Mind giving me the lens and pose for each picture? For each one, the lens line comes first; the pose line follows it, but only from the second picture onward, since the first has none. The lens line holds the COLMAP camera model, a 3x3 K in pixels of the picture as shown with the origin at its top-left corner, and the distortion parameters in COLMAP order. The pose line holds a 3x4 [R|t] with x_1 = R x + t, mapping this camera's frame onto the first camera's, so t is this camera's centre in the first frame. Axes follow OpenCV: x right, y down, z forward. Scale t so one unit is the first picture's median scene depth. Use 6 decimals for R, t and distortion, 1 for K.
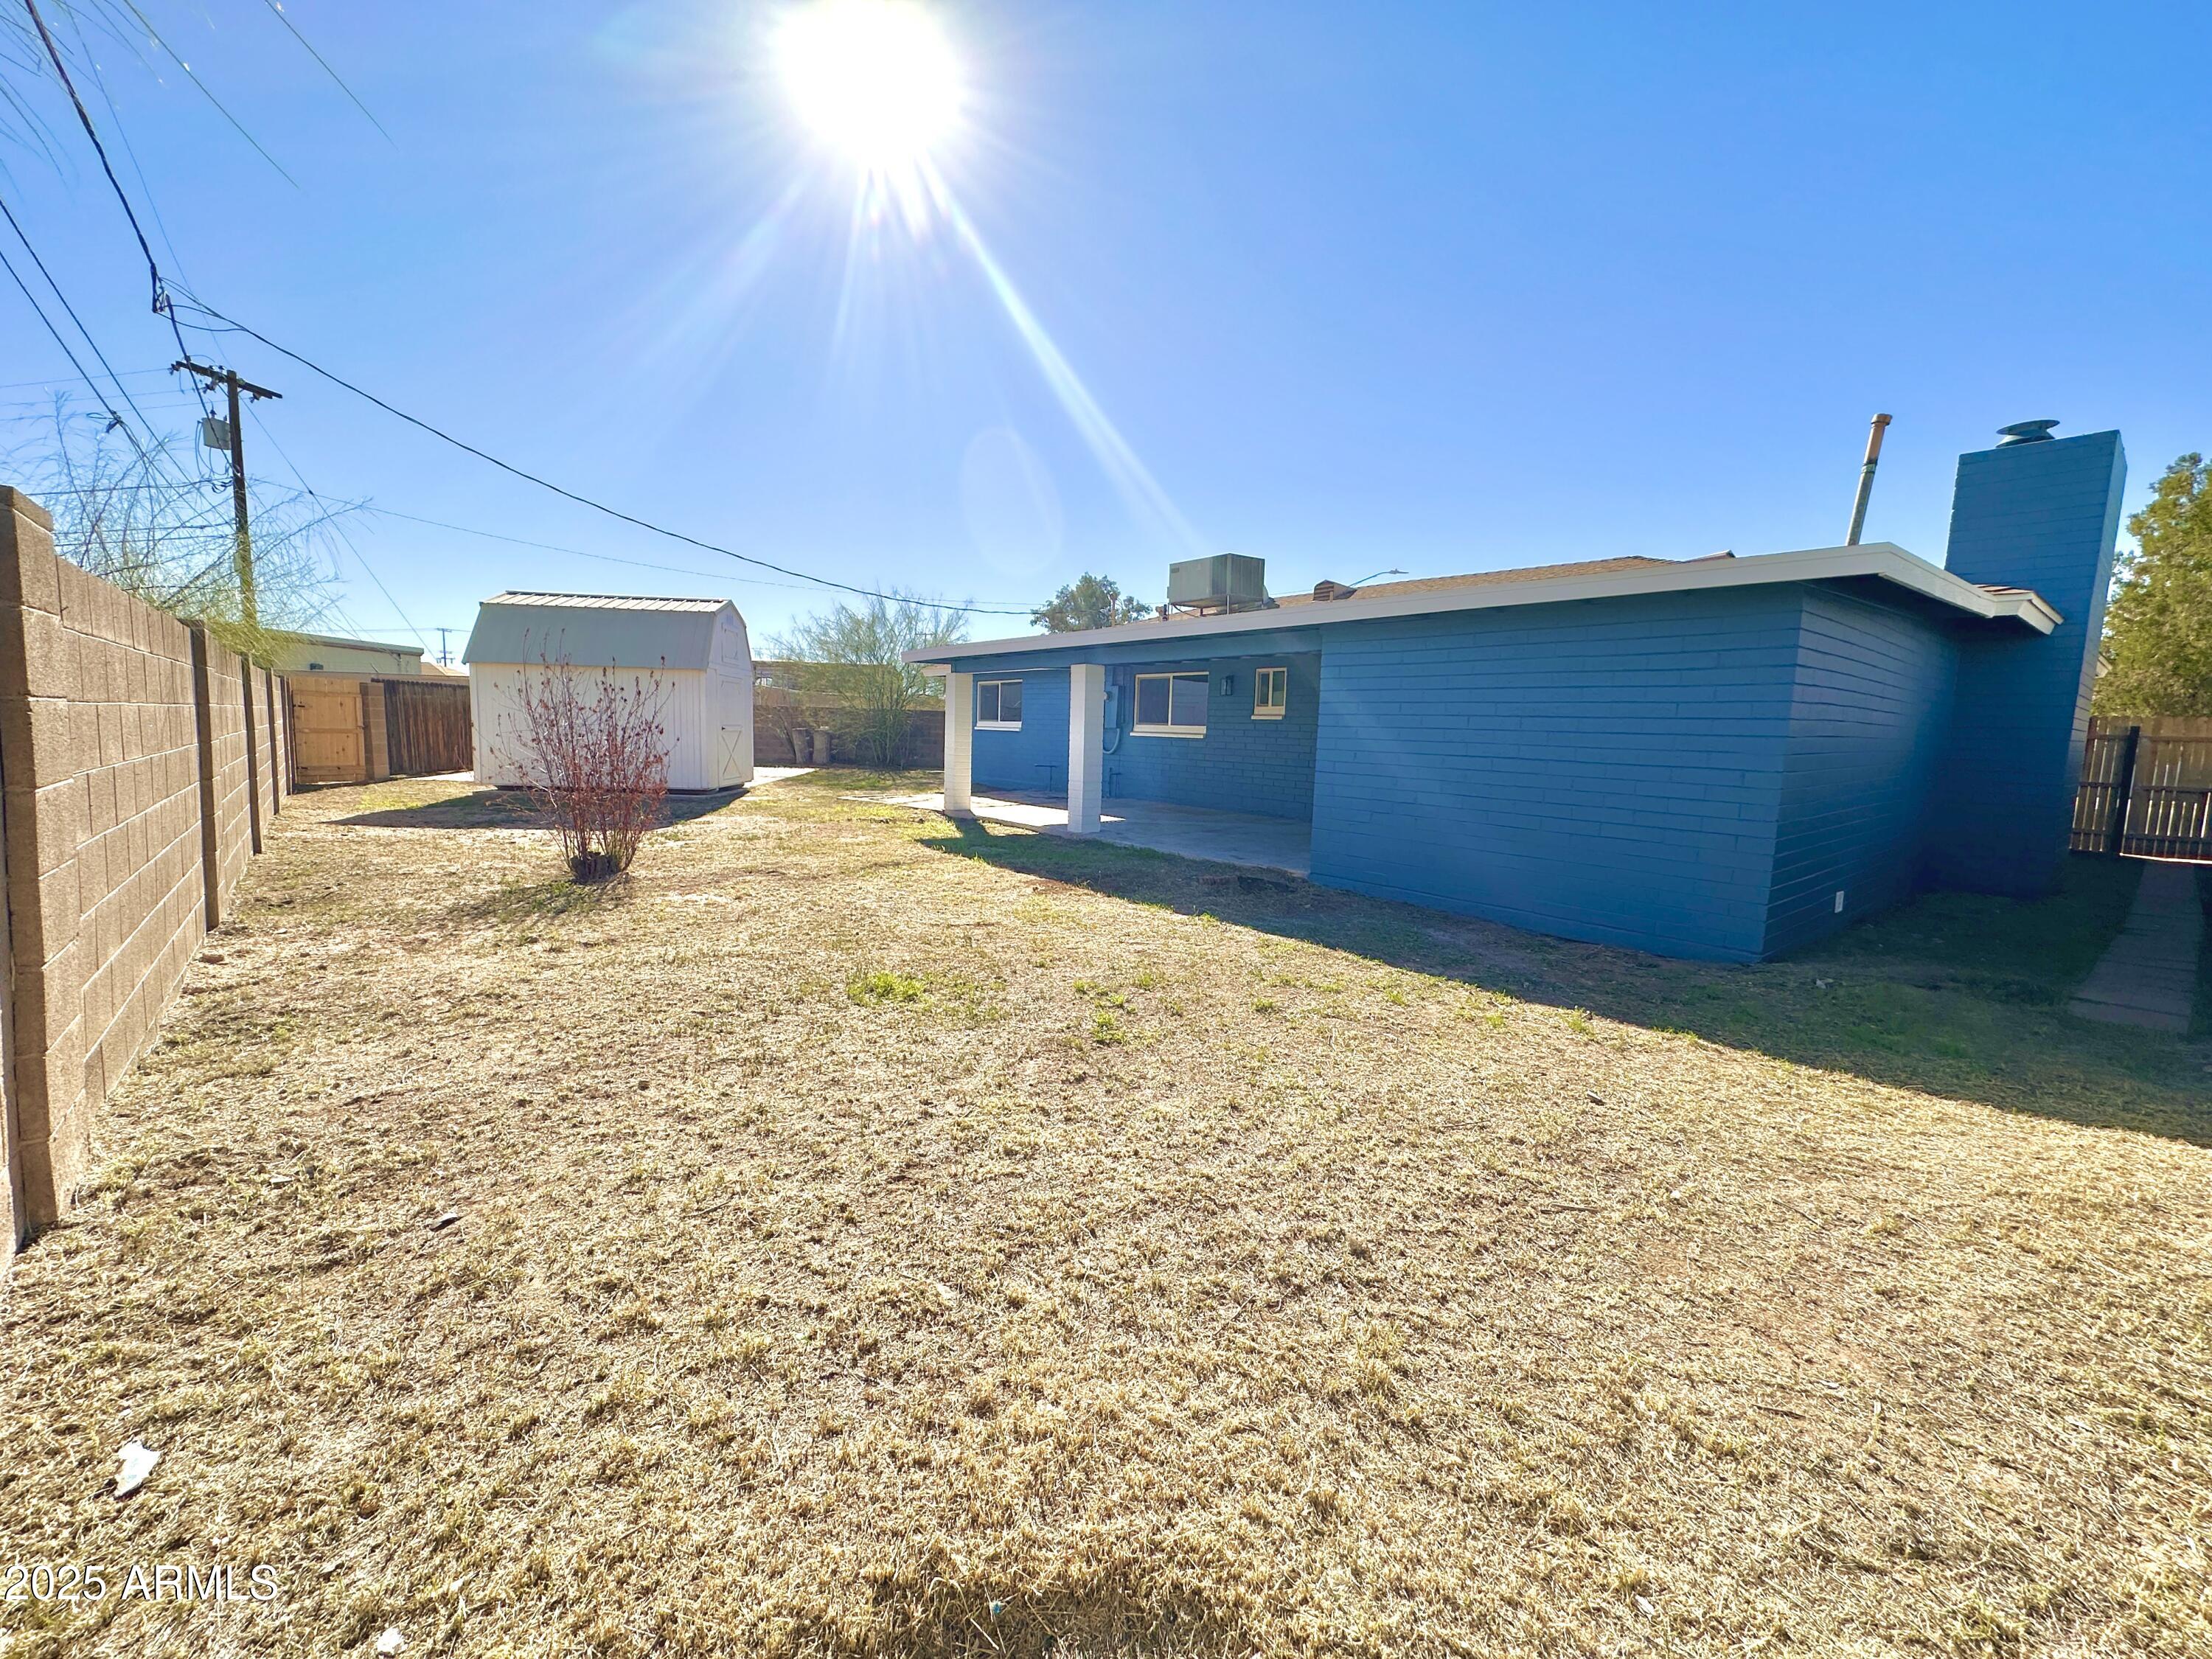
lens RADIAL K [[888.2, 0, 1090.5], [0, 888.2, 829.4], [0, 0, 1]] dist [-0.000976, 0.000034]
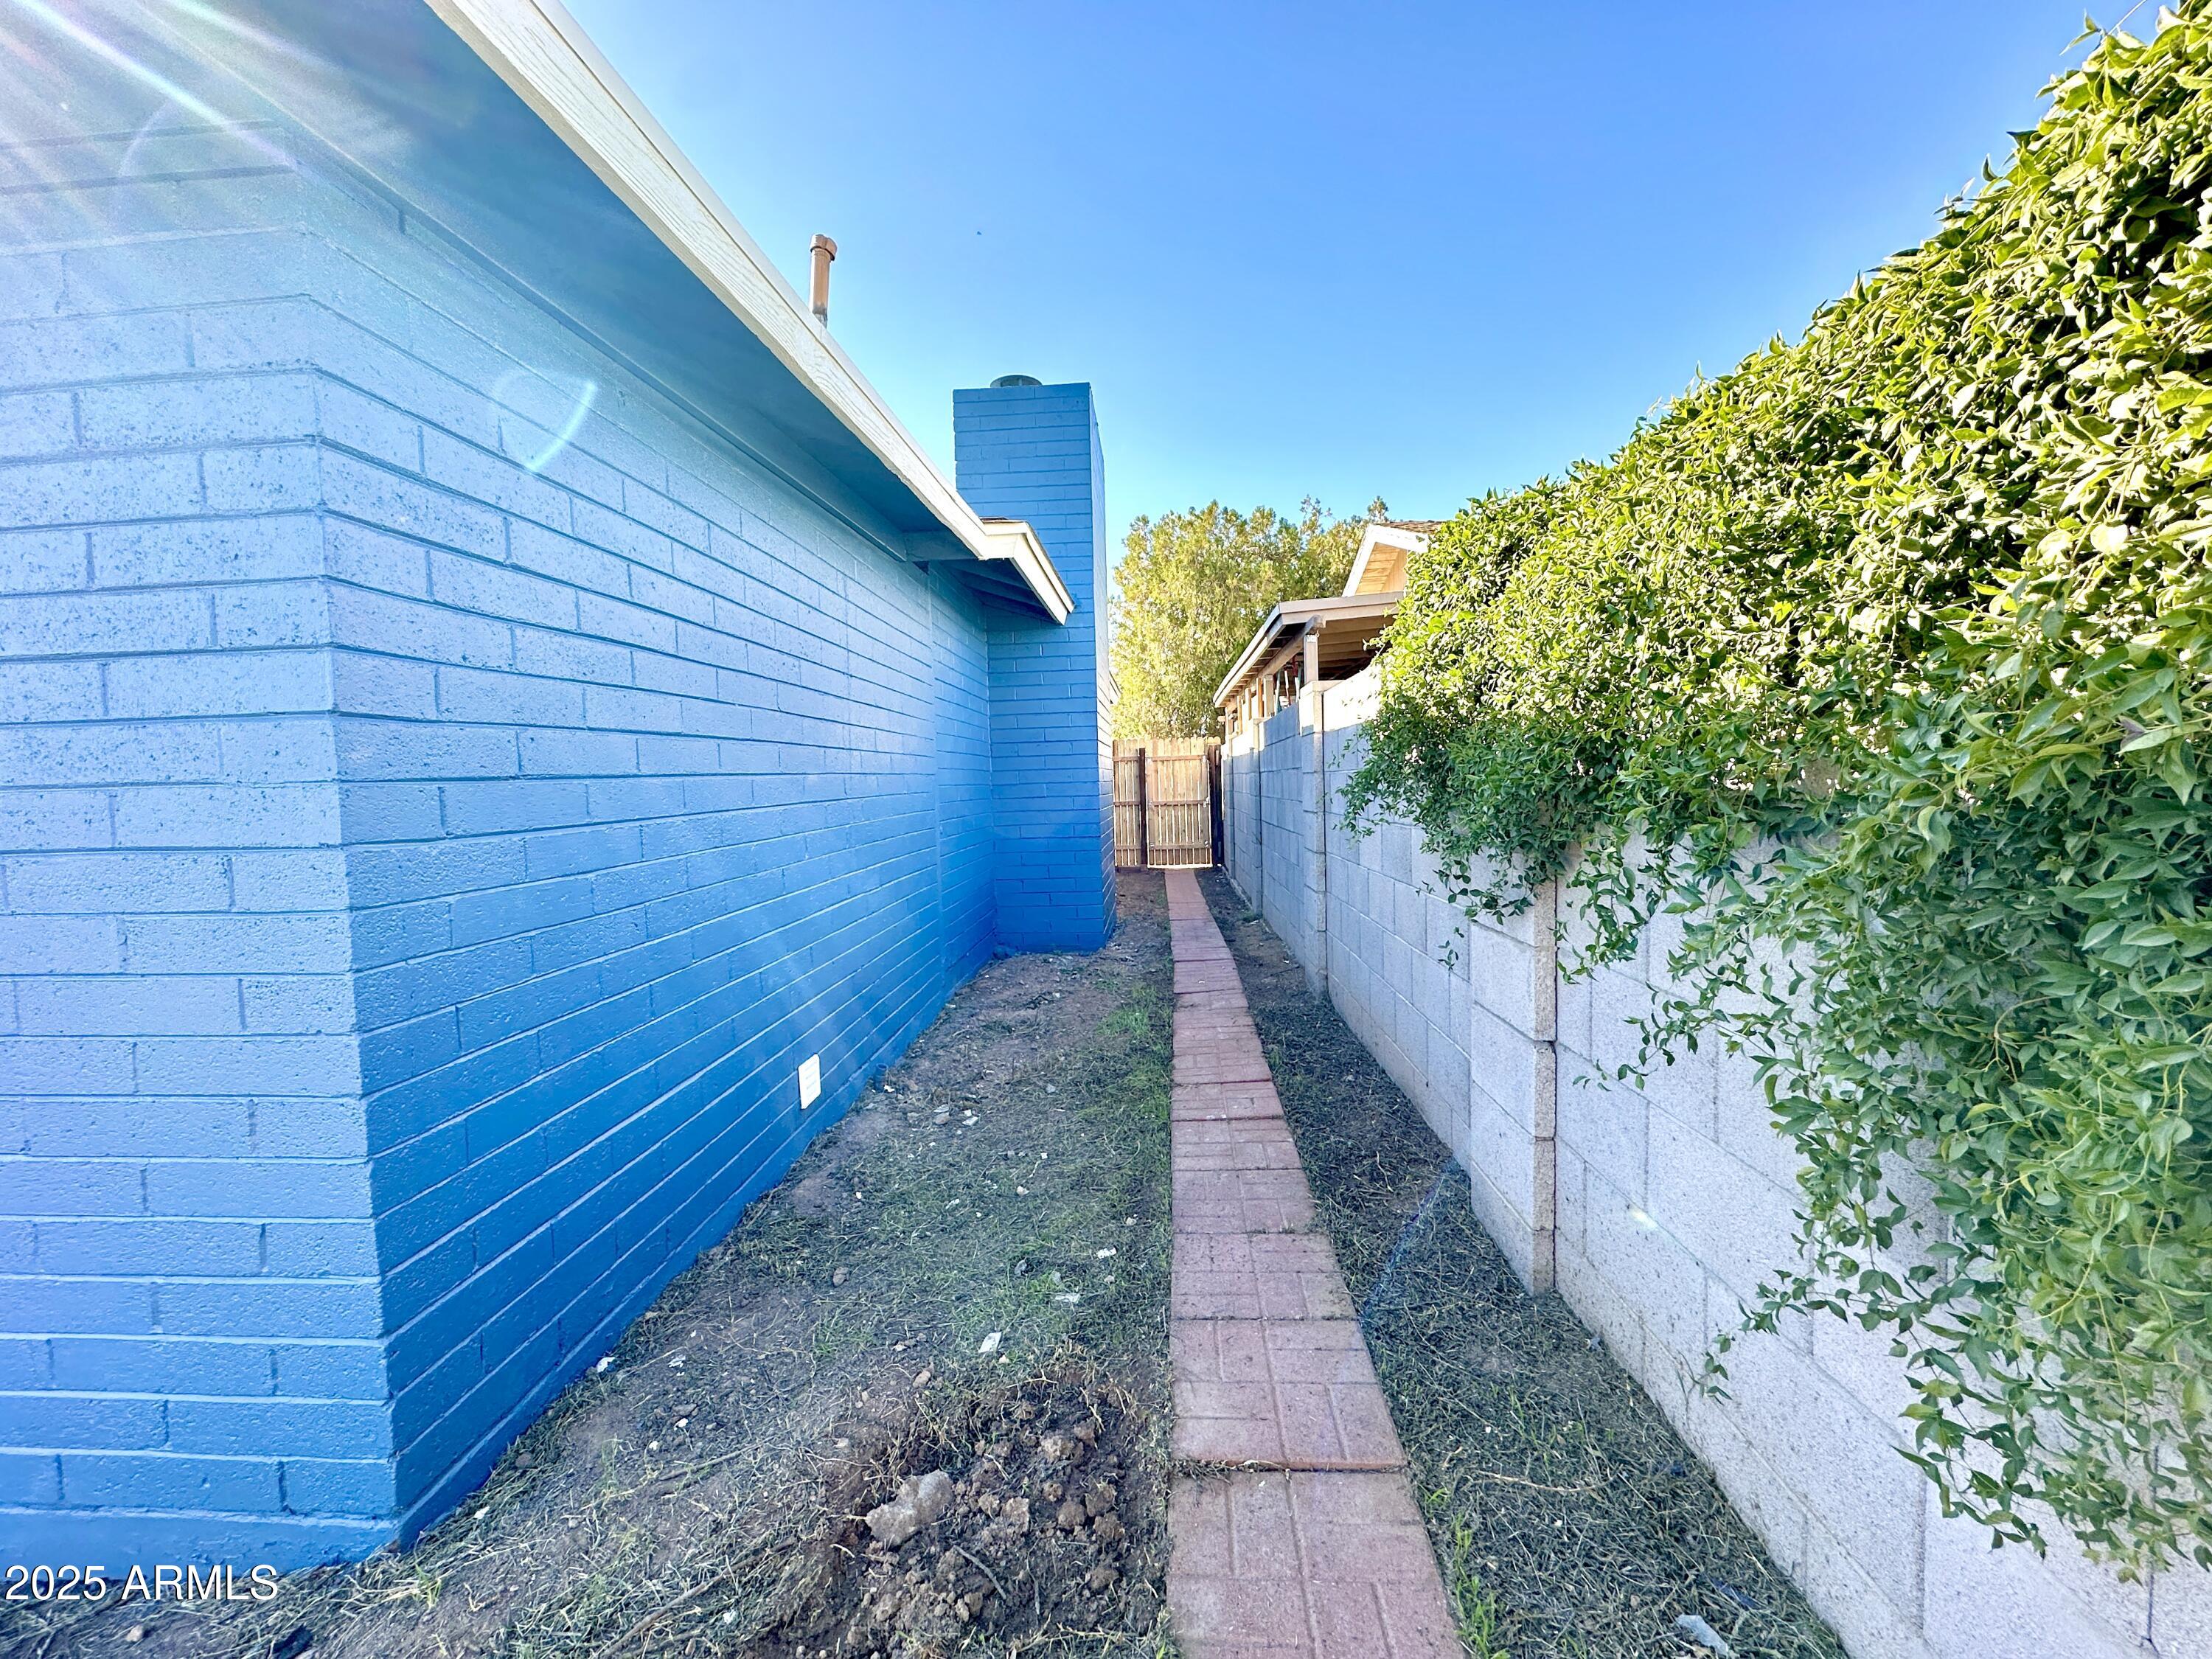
lens RADIAL K [[888.2, 0, 1090.5], [0, 888.2, 829.4], [0, 0, 1]] dist [-0.000976, 0.000034]
pose [[0.686296, -0.081371, 0.722756, 0.342147], [0.127002, 0.991862, -0.008927, -0.017446], [-0.716148, 0.097919, 0.691045, 0.303381]]
